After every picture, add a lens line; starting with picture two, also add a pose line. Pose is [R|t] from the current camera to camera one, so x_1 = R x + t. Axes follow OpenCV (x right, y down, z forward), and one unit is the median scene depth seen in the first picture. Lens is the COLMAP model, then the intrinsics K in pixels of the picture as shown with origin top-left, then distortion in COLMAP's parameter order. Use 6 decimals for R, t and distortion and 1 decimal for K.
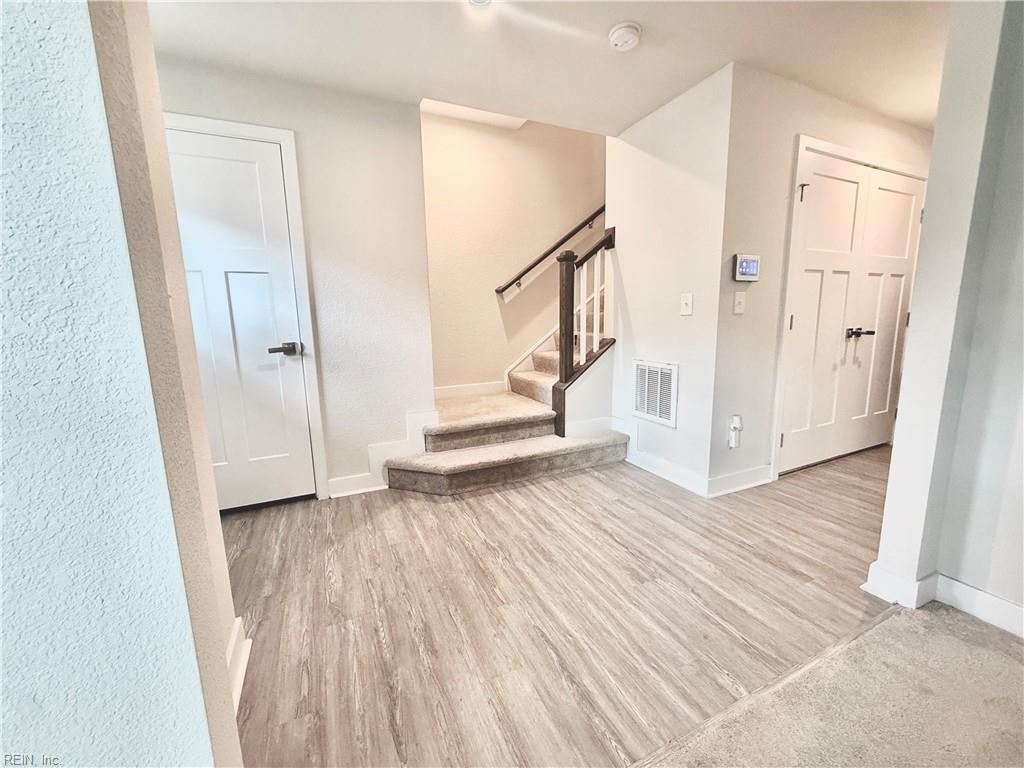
lens RADIAL K [[408.6, 0, 509.6], [0, 408.6, 383.7], [0, 0, 1]] dist [0.001040, -0.000321]
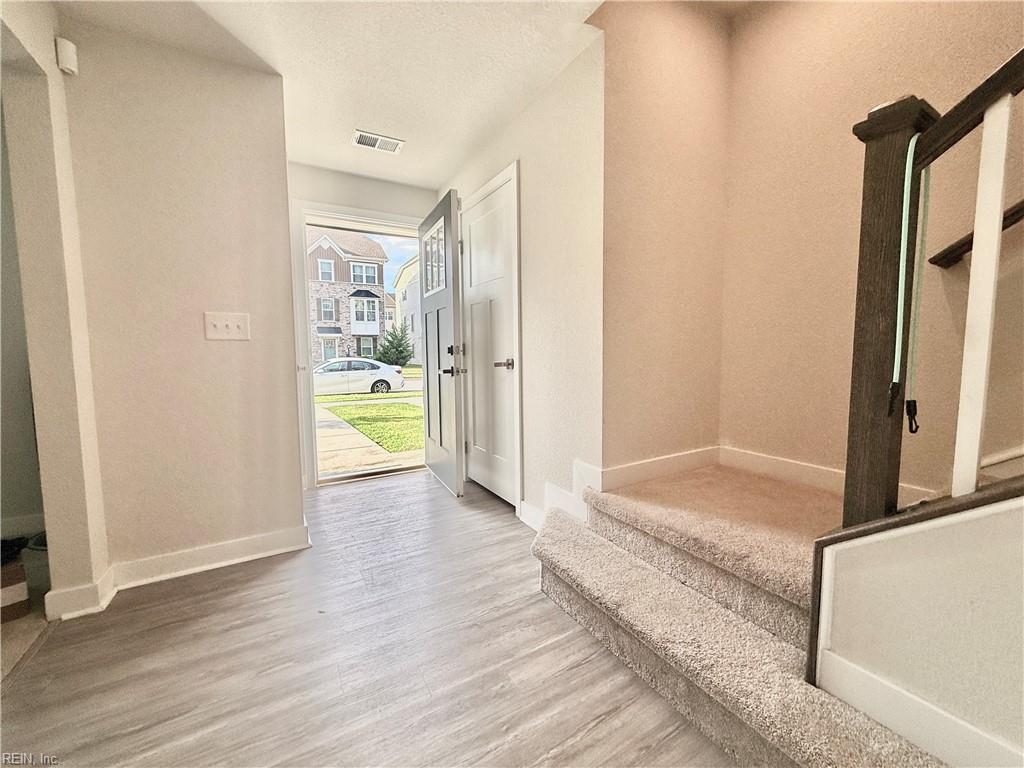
lens RADIAL K [[408.6, 0, 509.6], [0, 408.6, 383.7], [0, 0, 1]] dist [0.001040, -0.000321]
pose [[0.096945, 0.100917, -0.990160, 0.516236], [-0.150876, 0.984839, 0.085603, -0.124267], [0.983788, 0.141093, 0.110701, 0.854849]]
